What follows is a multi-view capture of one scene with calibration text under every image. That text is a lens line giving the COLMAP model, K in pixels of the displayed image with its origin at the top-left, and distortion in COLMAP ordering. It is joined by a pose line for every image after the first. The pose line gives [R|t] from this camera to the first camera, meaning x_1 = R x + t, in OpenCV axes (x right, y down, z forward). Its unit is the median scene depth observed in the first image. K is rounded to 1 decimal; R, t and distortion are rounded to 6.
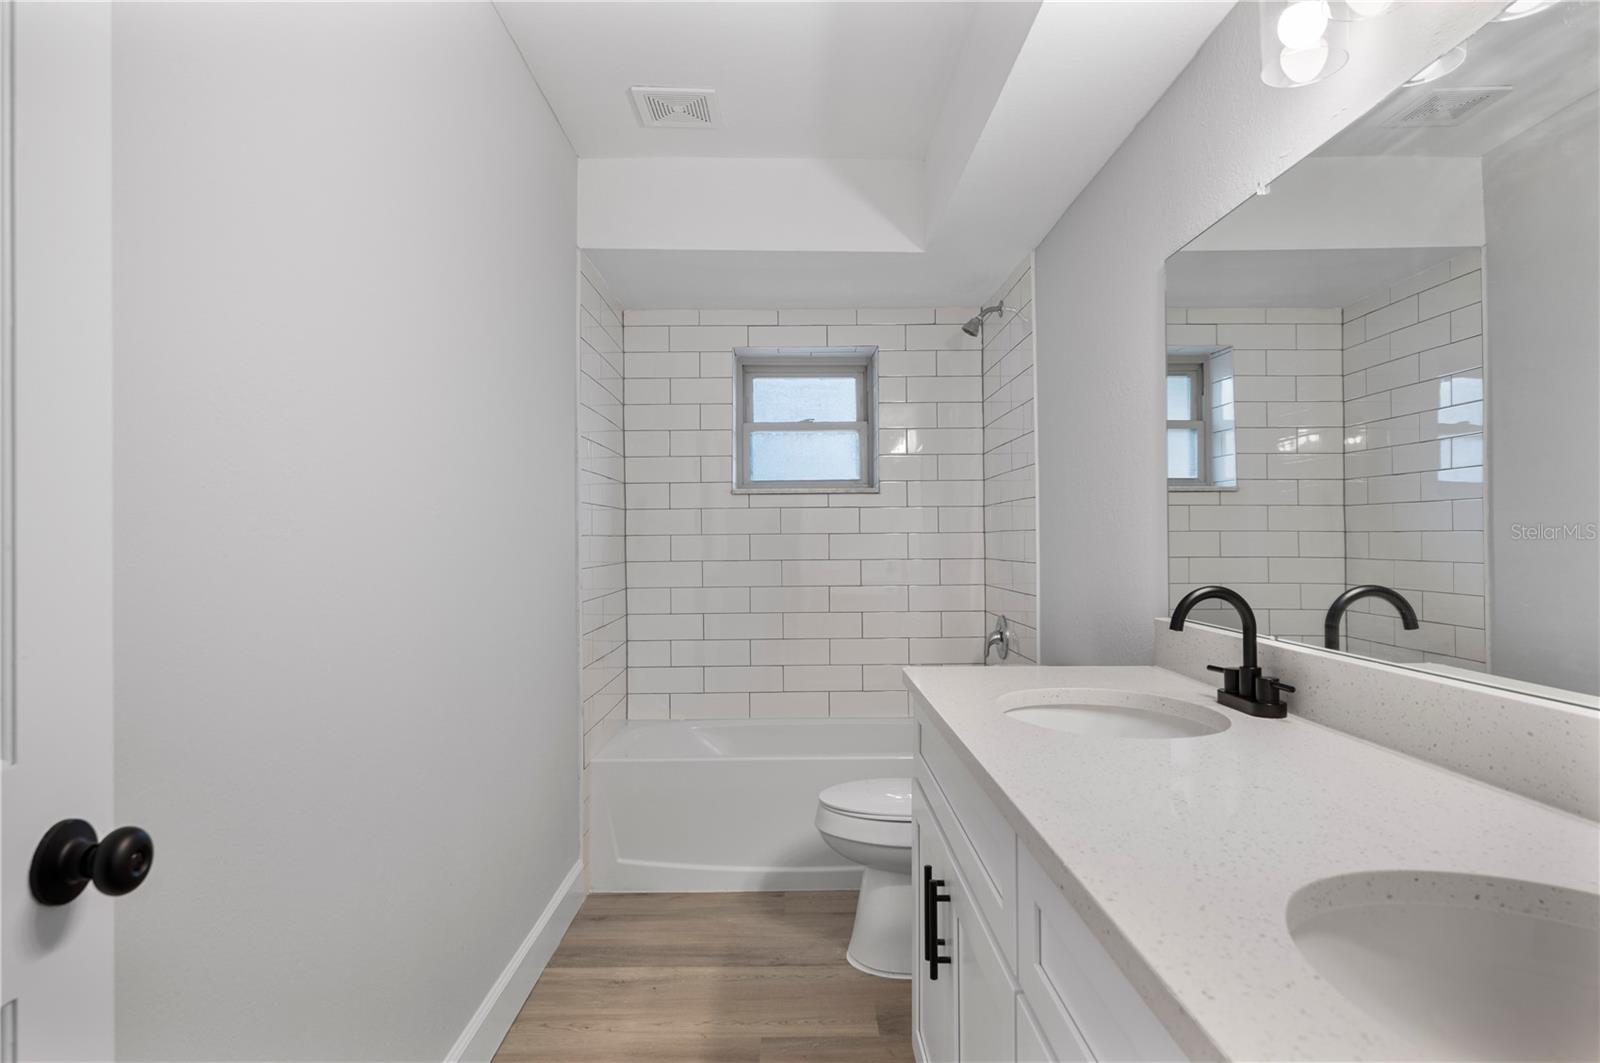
lens RADIAL K [[922.2, 0, 797.7], [0, 922.2, 524.7], [0, 0, 1]] dist [-0.001836, 0.000333]
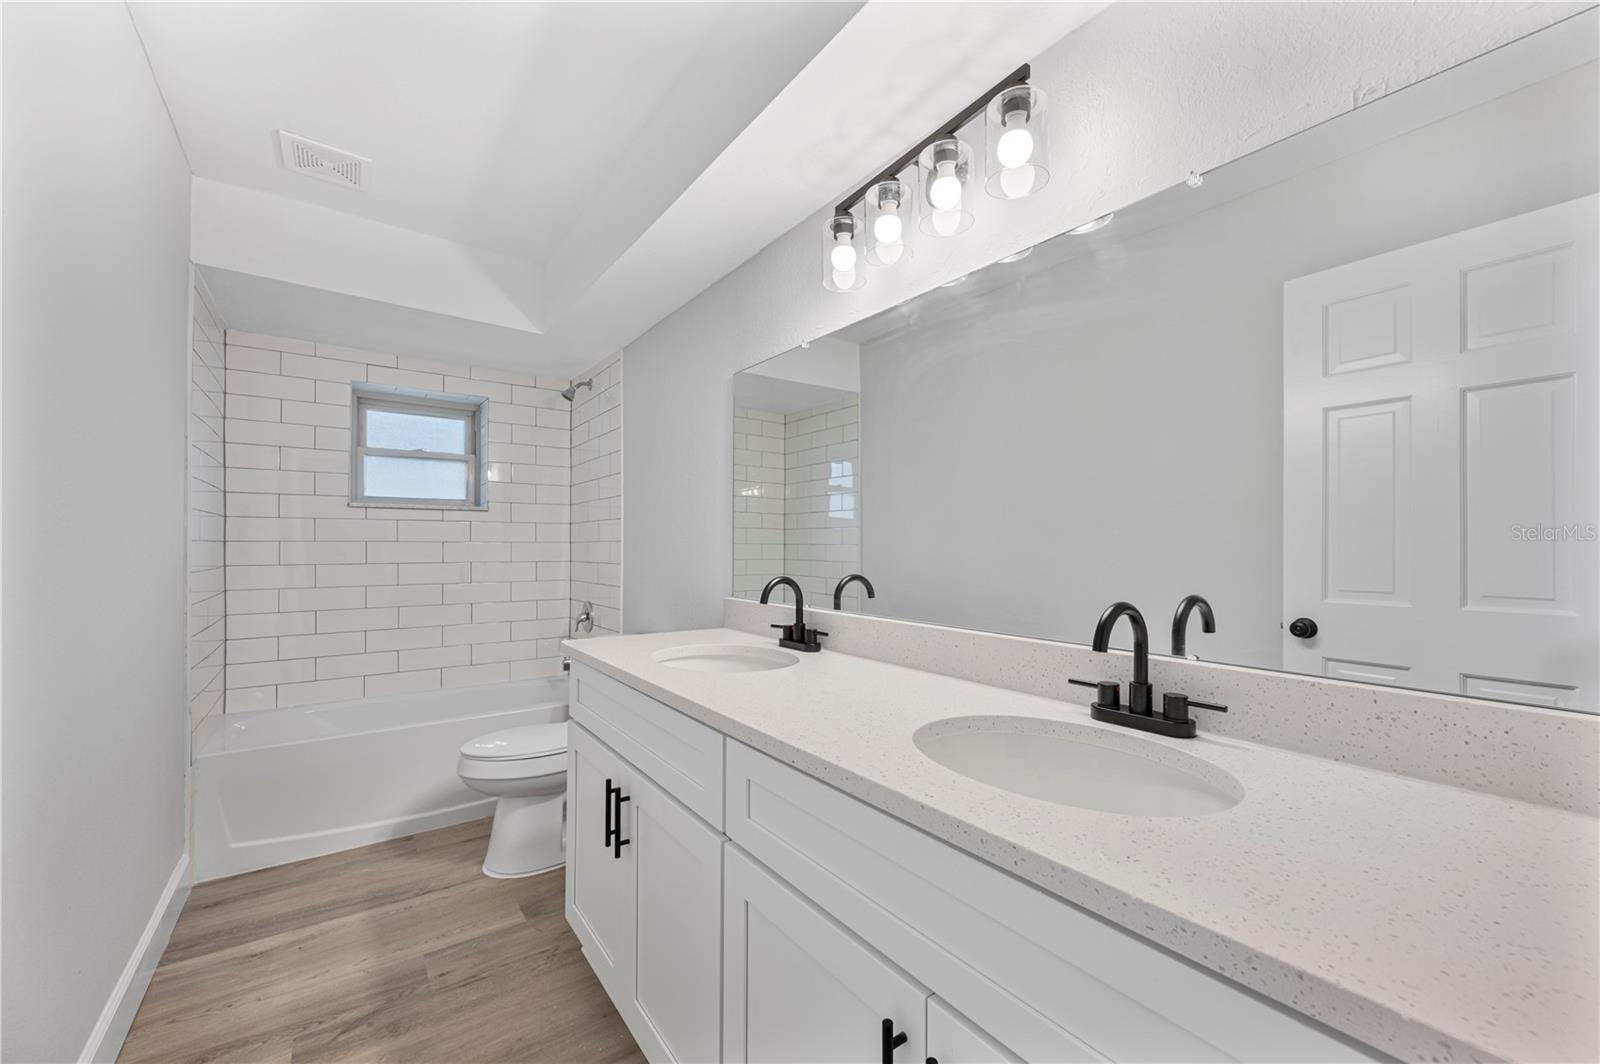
lens RADIAL K [[636.2, 0, 795.8], [0, 636.2, 540.1], [0, 0, 1]] dist [0.003398, -0.000230]
pose [[0.814337, 0.015055, 0.580197, -0.099107], [-0.016998, 0.999853, -0.002087, 0.001310], [-0.580144, -0.008163, 0.814473, 0.023183]]
